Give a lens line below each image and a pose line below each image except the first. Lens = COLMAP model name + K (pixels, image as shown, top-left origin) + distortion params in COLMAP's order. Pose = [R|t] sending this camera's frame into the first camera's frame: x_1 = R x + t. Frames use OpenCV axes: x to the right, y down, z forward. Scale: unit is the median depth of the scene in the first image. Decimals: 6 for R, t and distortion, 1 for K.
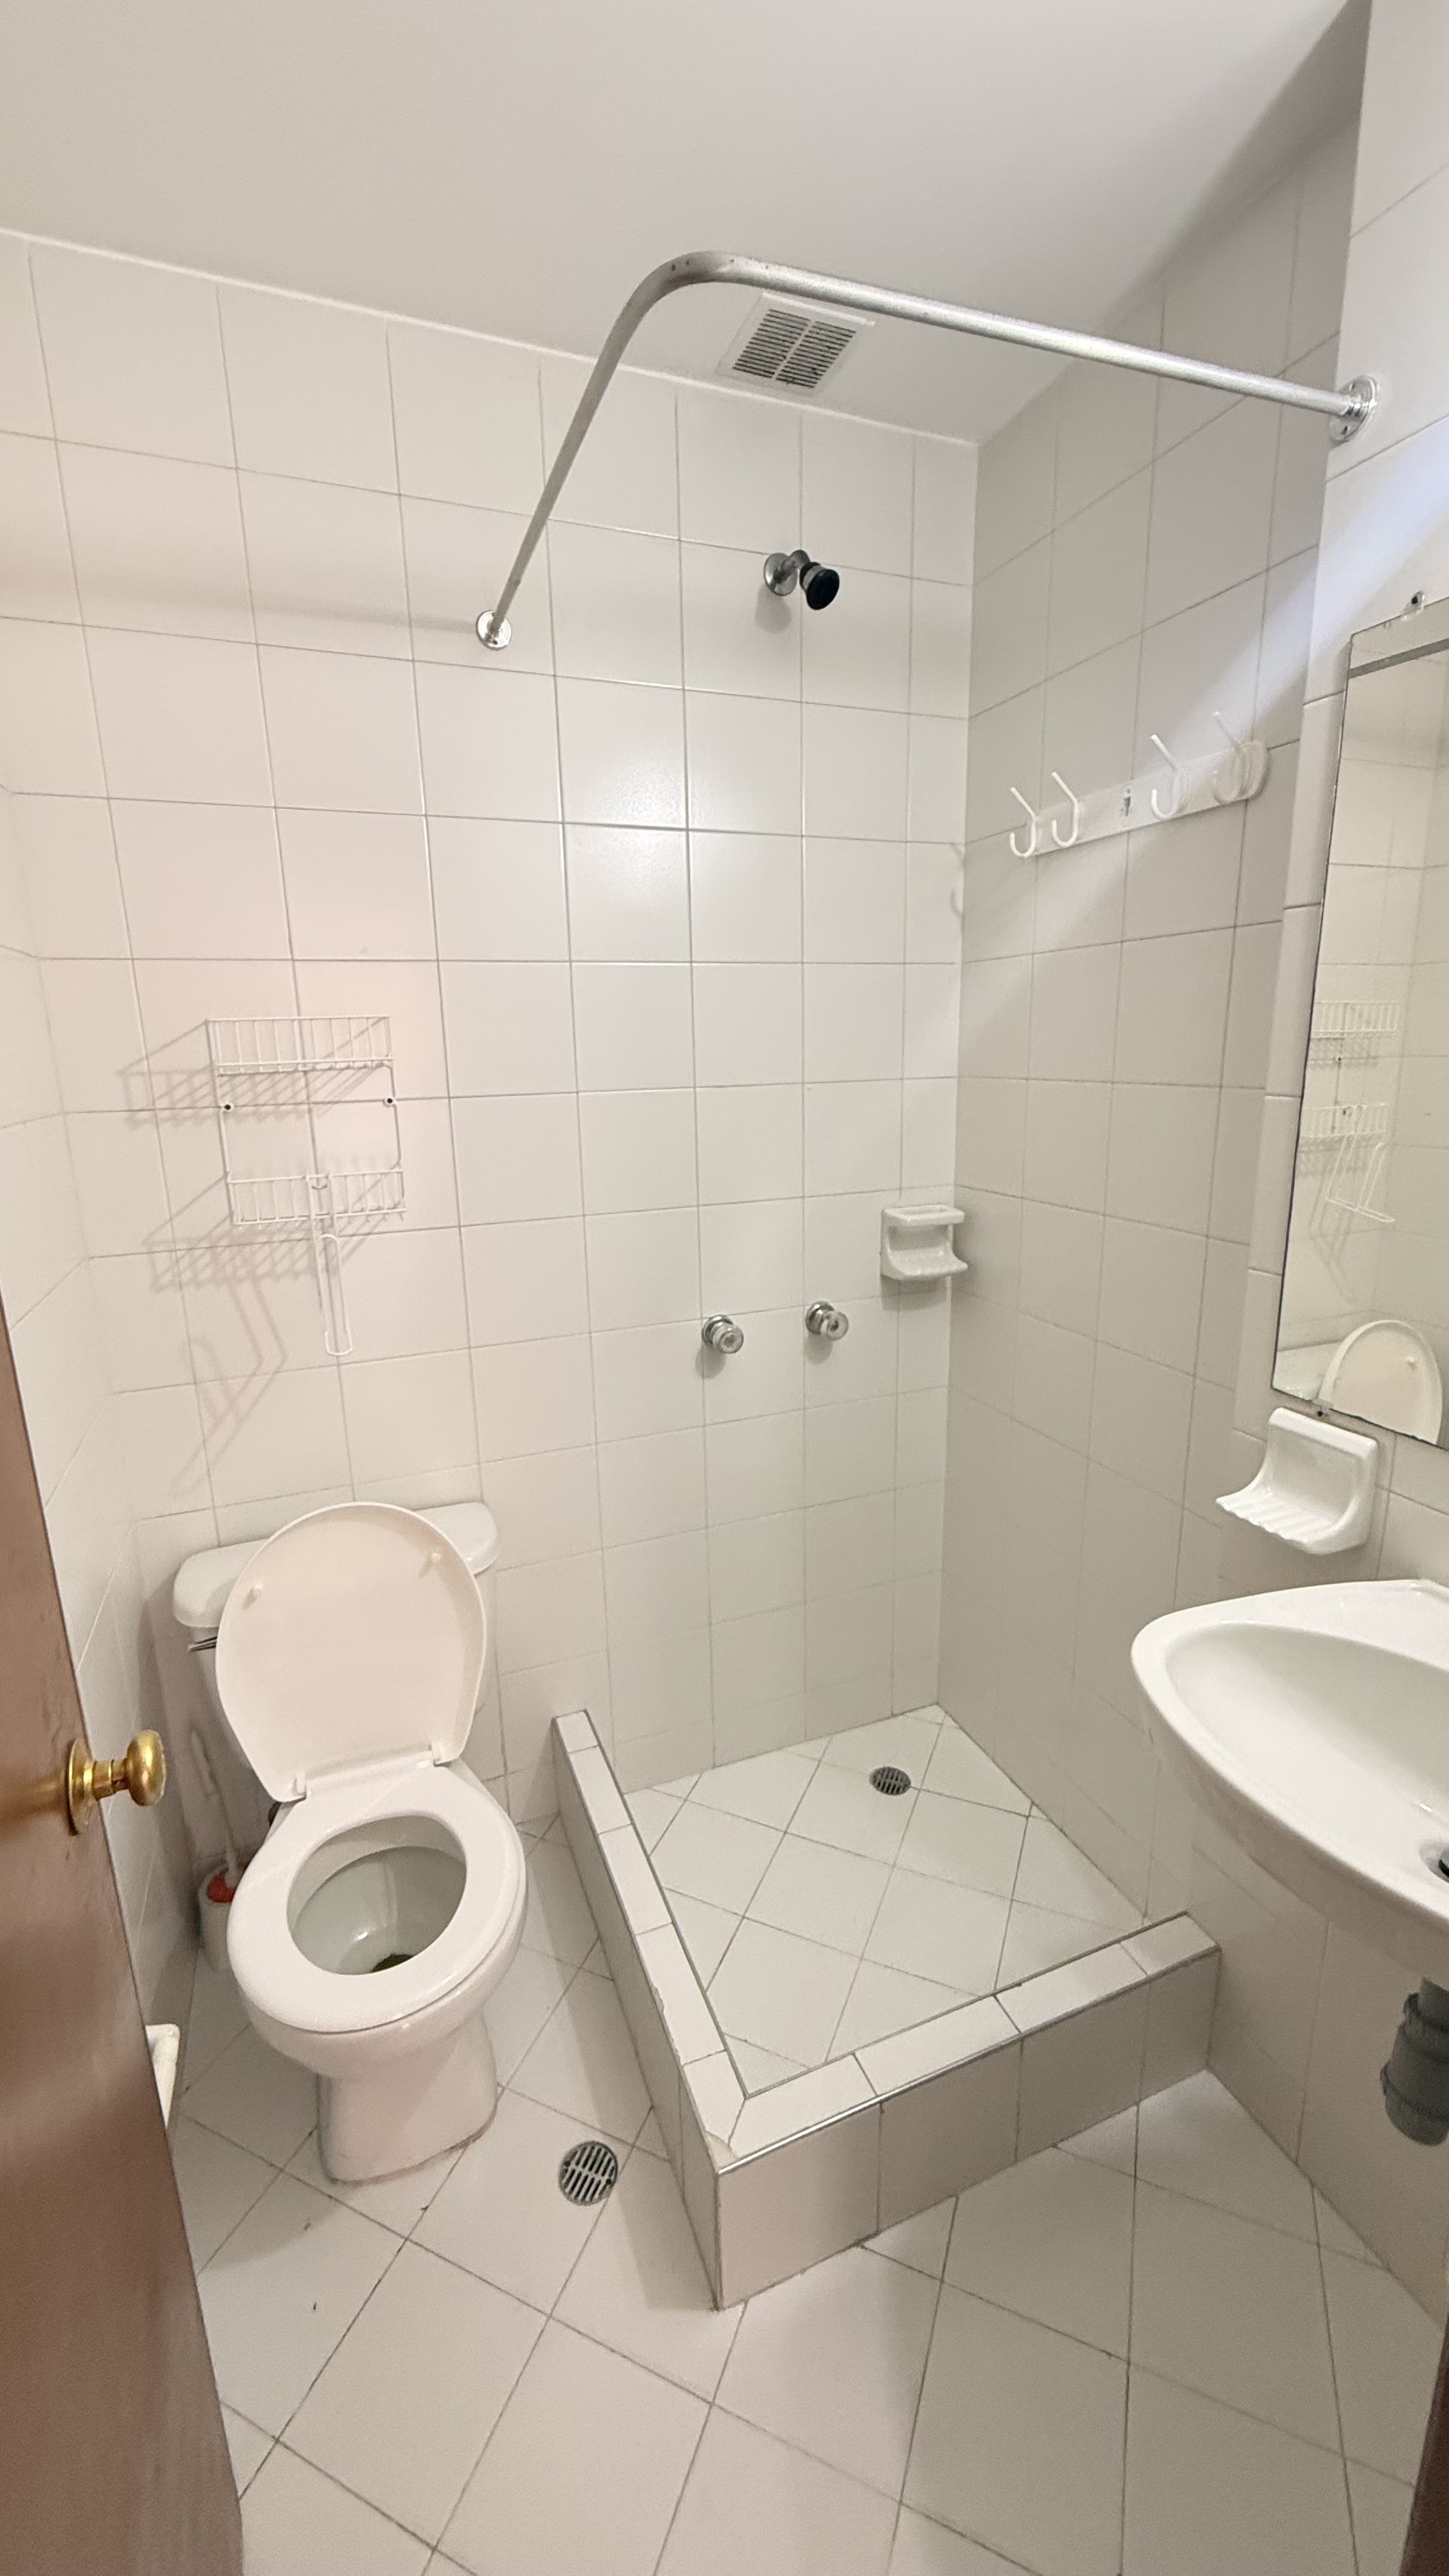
lens RADIAL K [[1025.0, 0, 722.0], [0, 1025.0, 1281.8], [0, 0, 1]] dist [-0.001998, 0.000936]
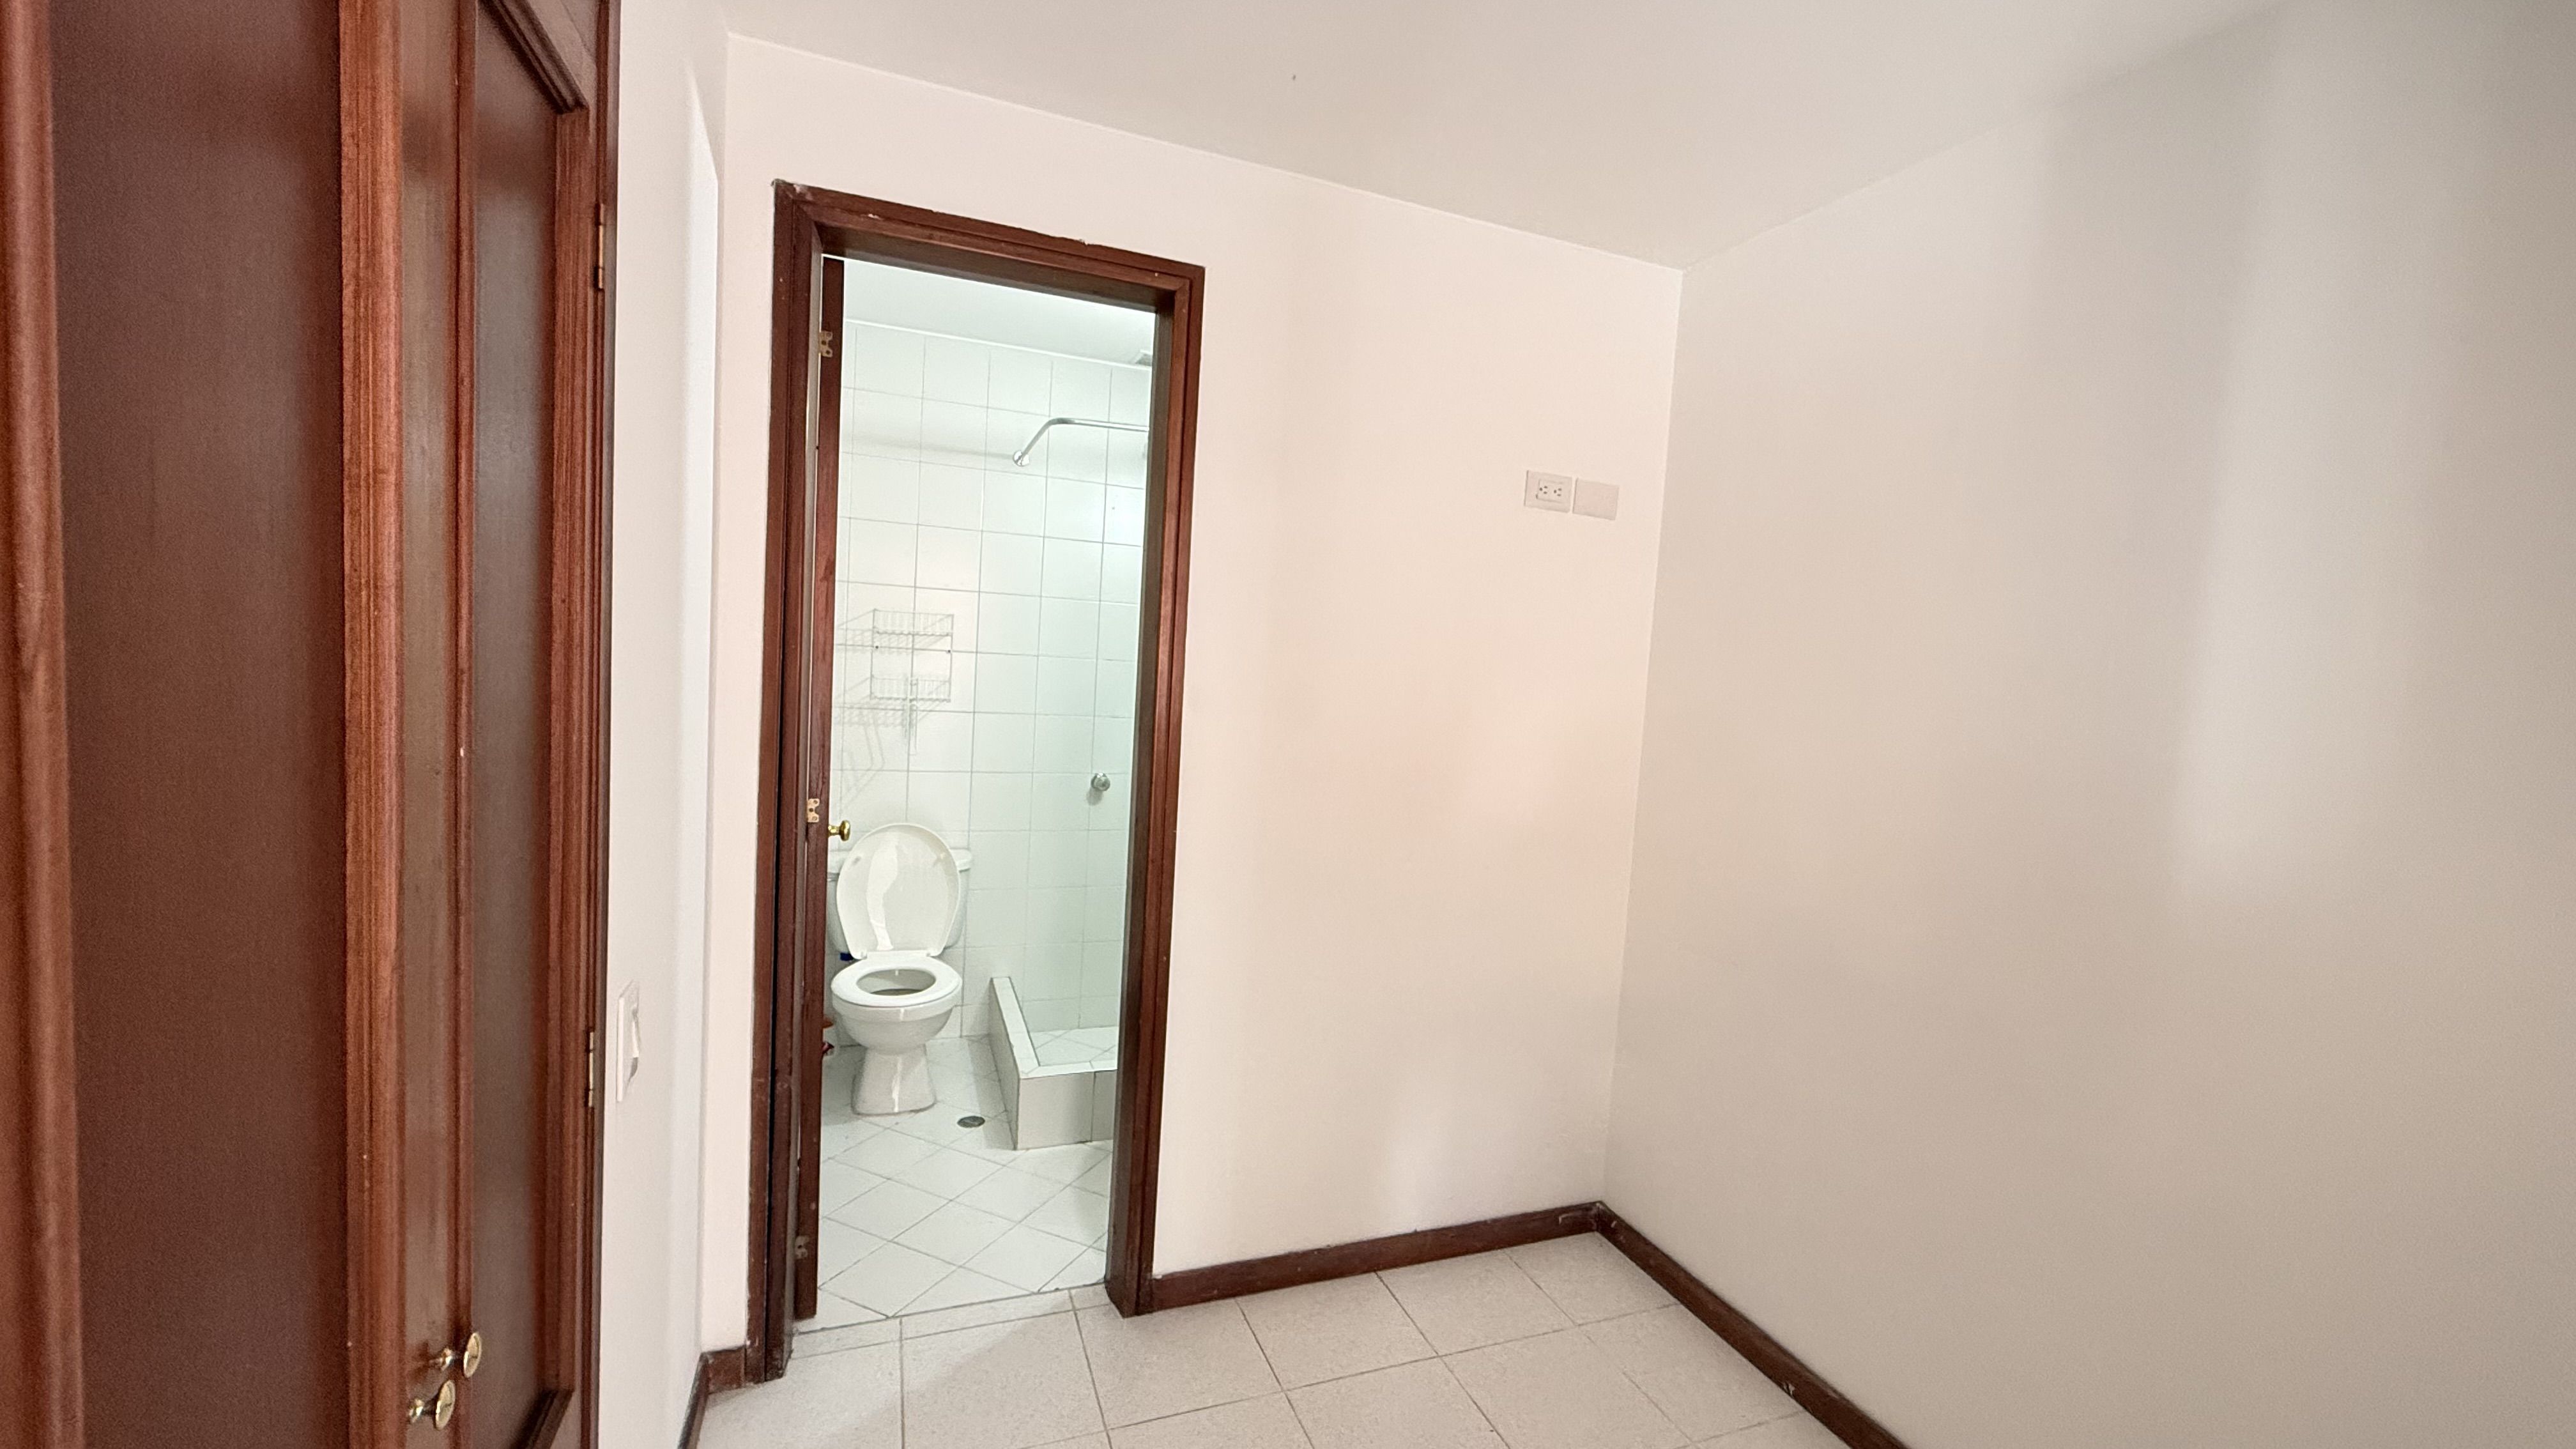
lens RADIAL K [[1025.0, 0, 1289.8], [0, 1025.0, 726.5], [0, 0, 1]] dist [-0.001998, 0.000936]
pose [[0.996346, 0.085373, 0.002329, 0.428593], [-0.083912, 0.983646, -0.159374, 0.282935], [-0.015897, 0.158596, 0.987216, -1.203723]]
